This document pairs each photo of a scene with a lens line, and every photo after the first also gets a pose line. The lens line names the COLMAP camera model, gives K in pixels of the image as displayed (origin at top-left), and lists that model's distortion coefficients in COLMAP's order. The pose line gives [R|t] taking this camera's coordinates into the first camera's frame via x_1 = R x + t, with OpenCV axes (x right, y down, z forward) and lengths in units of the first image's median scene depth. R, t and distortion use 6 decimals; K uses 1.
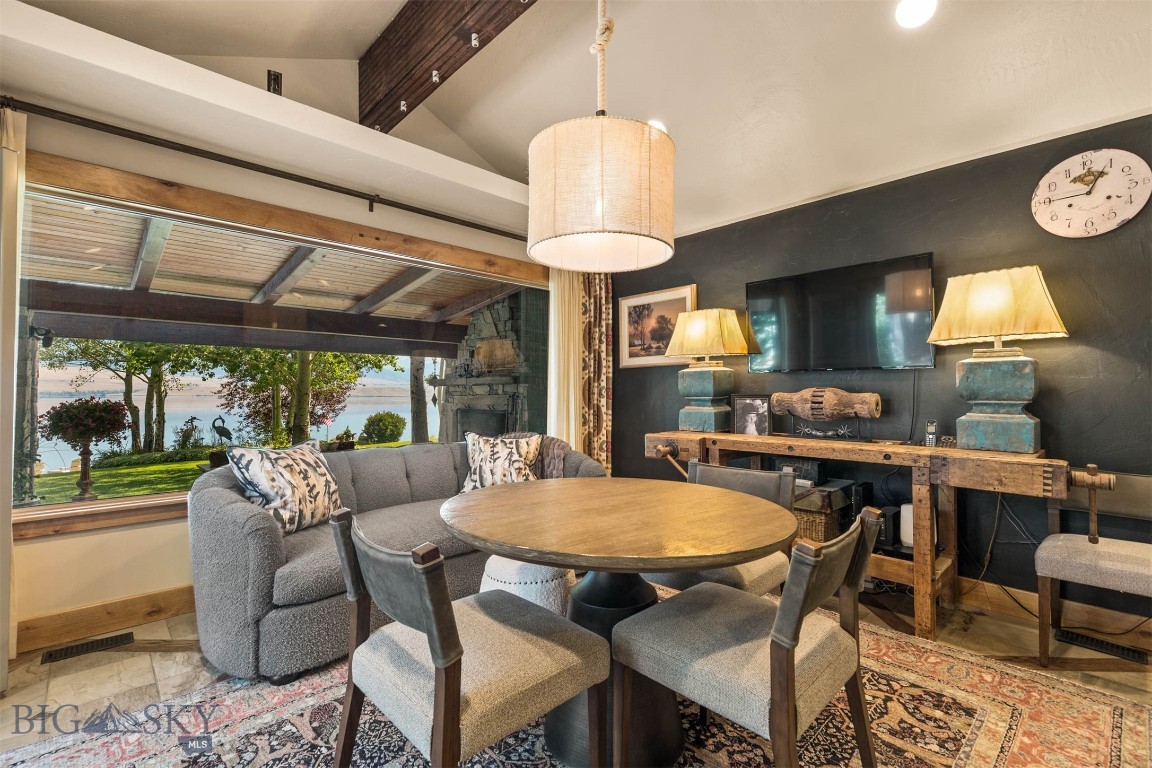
lens RADIAL K [[520.9, 0, 575.2], [0, 520.9, 391.4], [0, 0, 1]] dist [0.008121, -0.002887]
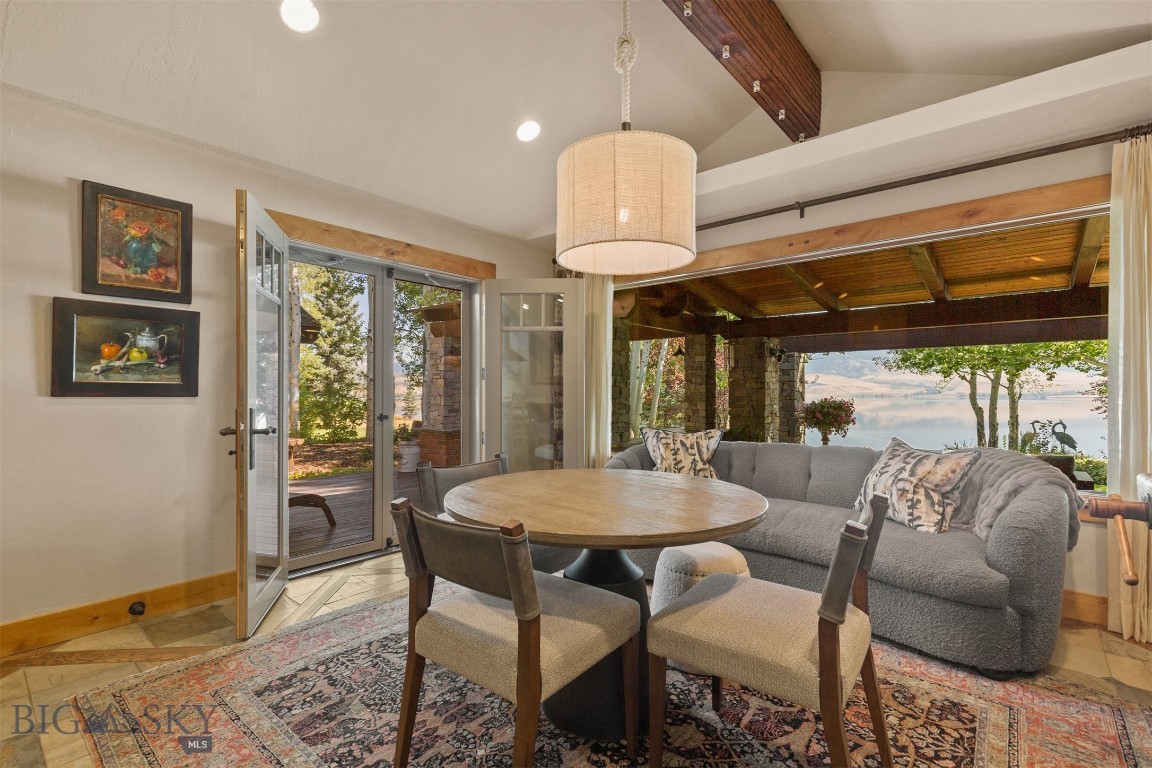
lens RADIAL K [[520.9, 0, 575.4], [0, 520.9, 386.3], [0, 0, 1]] dist [0.008121, -0.002887]
pose [[0.106725, -0.016786, -0.994147, 0.594837], [0.002803, 0.999859, -0.016582, 0.007998], [0.994285, -0.001016, 0.106757, 0.438641]]
